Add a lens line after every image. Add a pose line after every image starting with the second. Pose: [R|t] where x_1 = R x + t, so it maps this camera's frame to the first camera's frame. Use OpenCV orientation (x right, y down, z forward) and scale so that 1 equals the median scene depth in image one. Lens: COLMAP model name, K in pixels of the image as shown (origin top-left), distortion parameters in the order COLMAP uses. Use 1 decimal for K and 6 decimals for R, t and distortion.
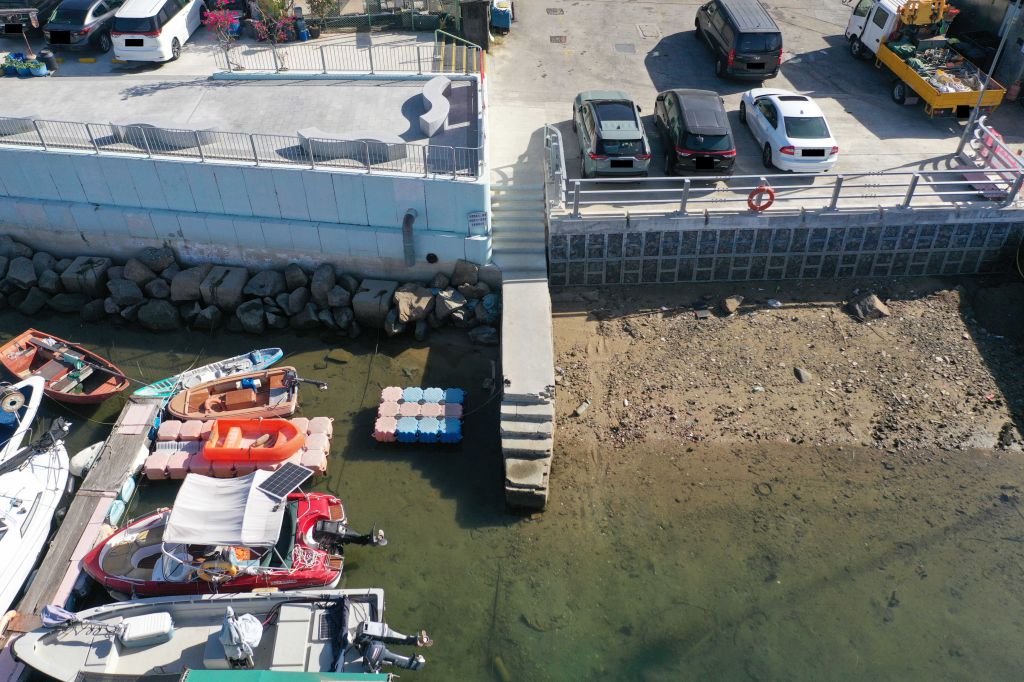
lens RADIAL K [[826.3, 0, 520.5], [0, 826.3, 331.0], [0, 0, 1]] dist [0.019552, -0.029207]
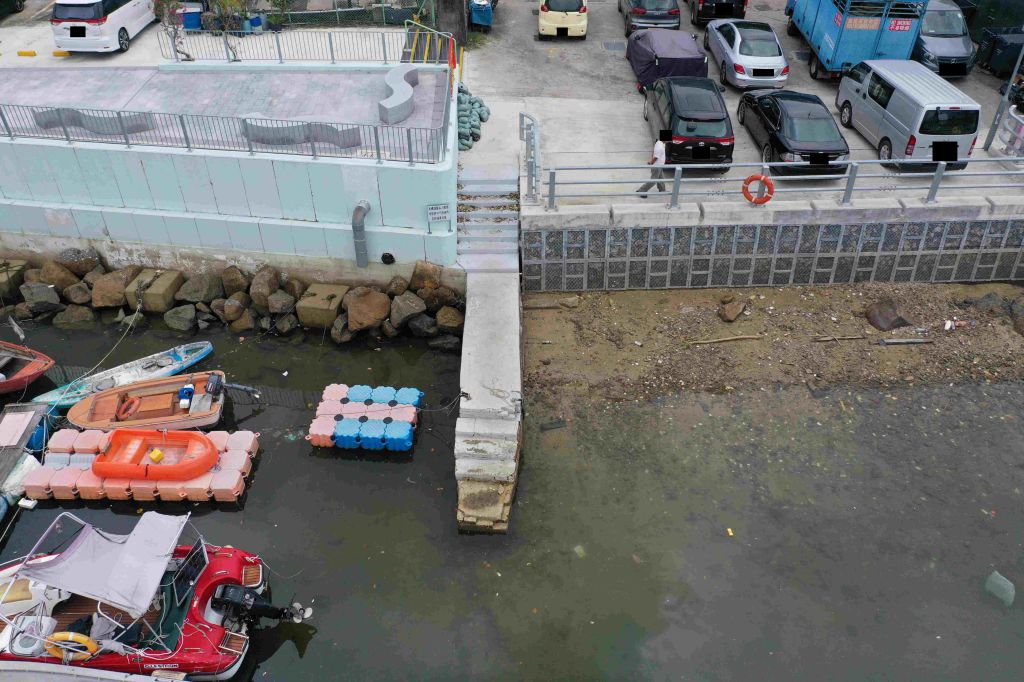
lens RADIAL K [[826.3, 0, 517.4], [0, 826.3, 329.6], [0, 0, 1]] dist [0.019552, -0.029207]
pose [[0.999944, 0.003053, -0.010094, 0.038513], [-0.003630, 0.998332, -0.057614, 0.036893], [0.009902, 0.057648, 0.998288, 0.130310]]
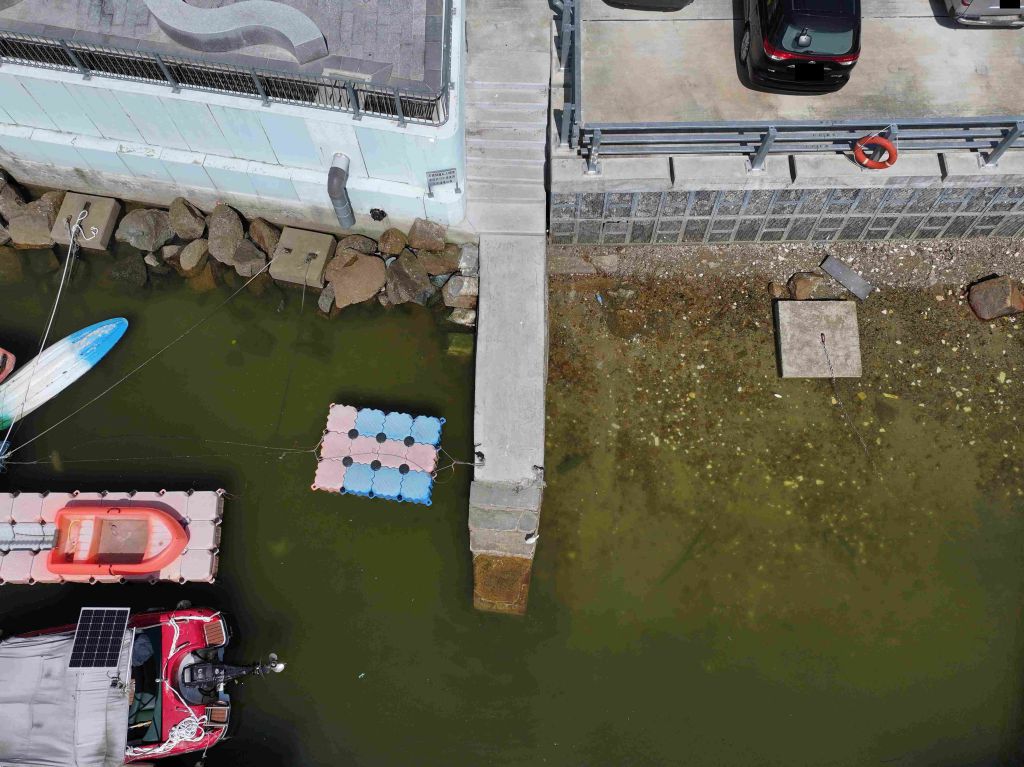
lens RADIAL K [[825.1, 0, 514.9], [0, 825.1, 381.7], [0, 0, 1]] dist [0.003350, -0.000387]
pose [[0.999510, 0.031001, -0.004298, 0.012848], [-0.024756, 0.867123, 0.497478, -0.304727], [0.019149, -0.497128, 0.867466, 0.339841]]
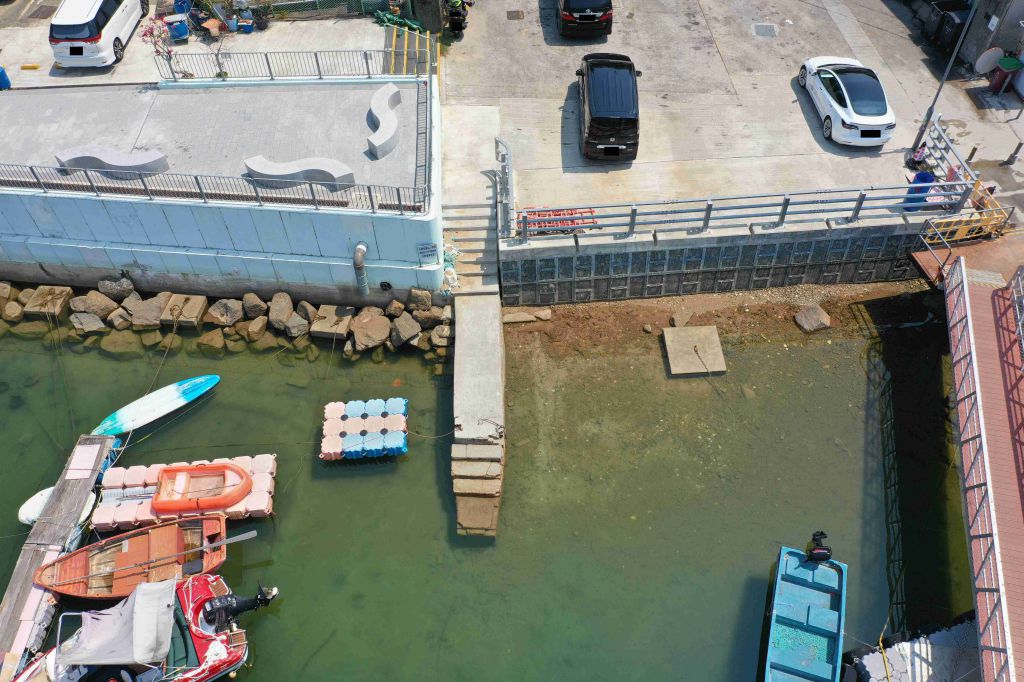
lens RADIAL K [[826.3, 0, 518.5], [0, 826.3, 343.1], [0, 0, 1]] dist [0.019552, -0.029207]
pose [[0.999525, -0.030750, -0.002201, 0.055214], [0.030750, 0.989335, 0.142378, -0.155333], [-0.002200, -0.142378, 0.989810, -0.014912]]
